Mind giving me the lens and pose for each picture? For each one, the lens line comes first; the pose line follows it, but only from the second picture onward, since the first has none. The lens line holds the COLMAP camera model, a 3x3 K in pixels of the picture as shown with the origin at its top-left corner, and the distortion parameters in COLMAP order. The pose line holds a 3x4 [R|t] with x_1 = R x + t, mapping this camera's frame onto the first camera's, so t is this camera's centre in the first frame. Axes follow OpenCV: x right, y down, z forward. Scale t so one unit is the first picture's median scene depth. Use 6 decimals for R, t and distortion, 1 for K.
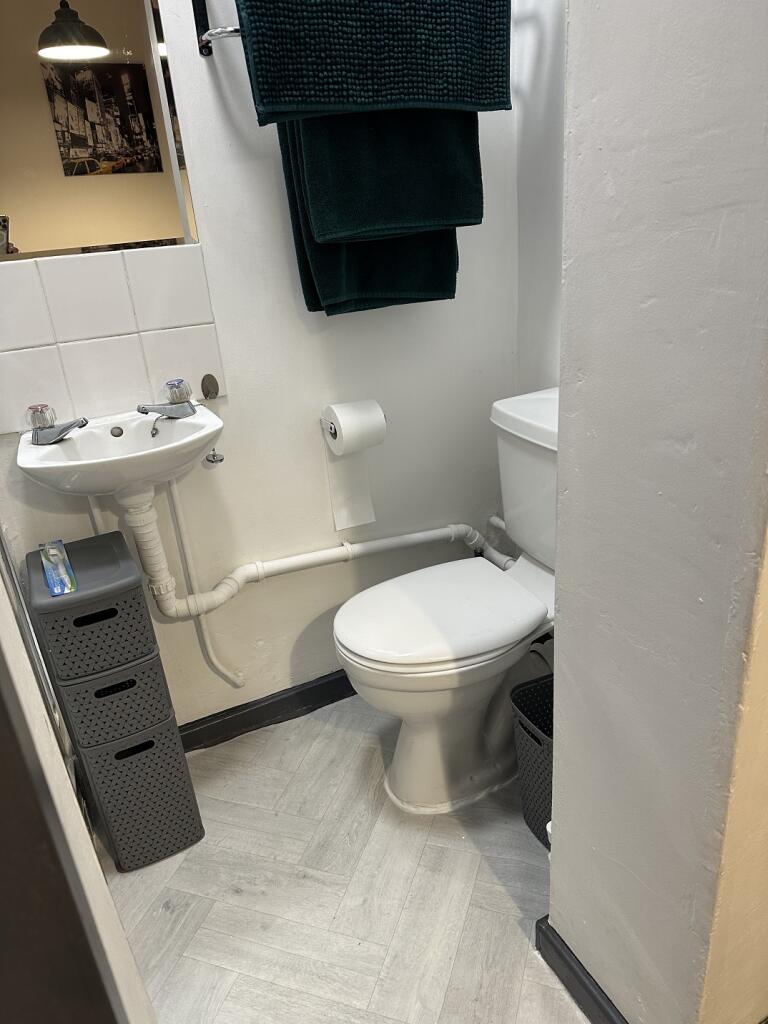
lens RADIAL K [[728.0, 0, 389.4], [0, 728.0, 512.5], [0, 0, 1]] dist [0.011050, -0.010086]
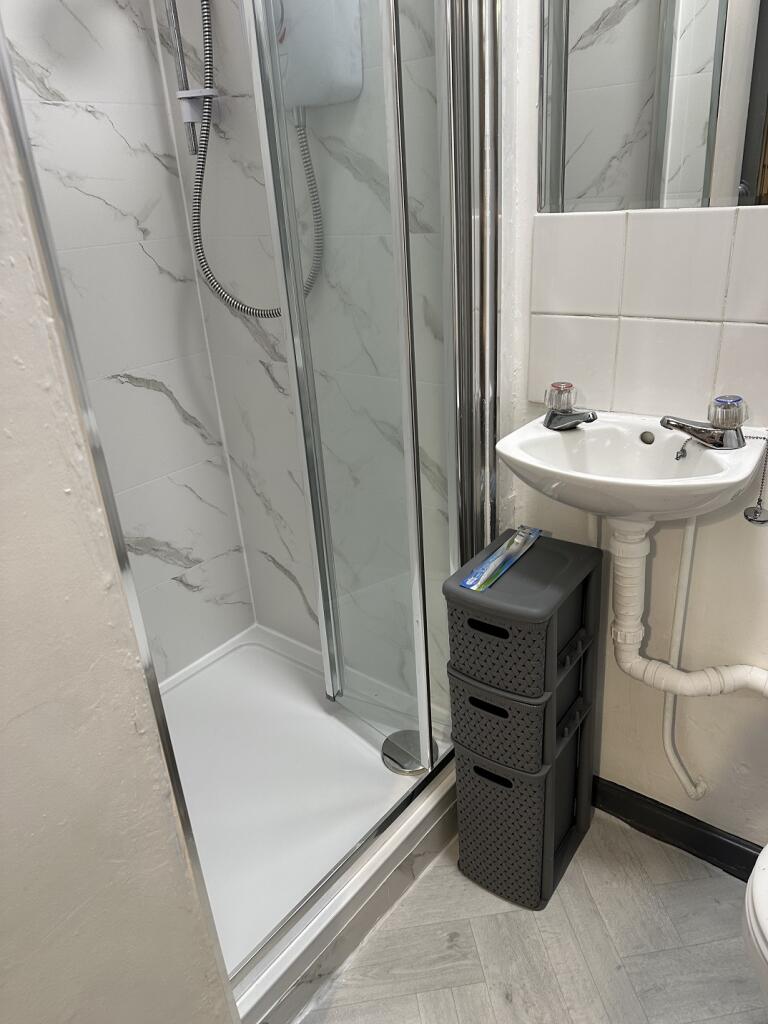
lens RADIAL K [[728.0, 0, 385.6], [0, 728.0, 514.1], [0, 0, 1]] dist [0.011050, -0.010086]
pose [[0.452111, 0.403890, -0.795279, 0.167724], [-0.327234, 0.904543, 0.273350, -0.161694], [0.829767, 0.136658, 0.541120, 0.347061]]
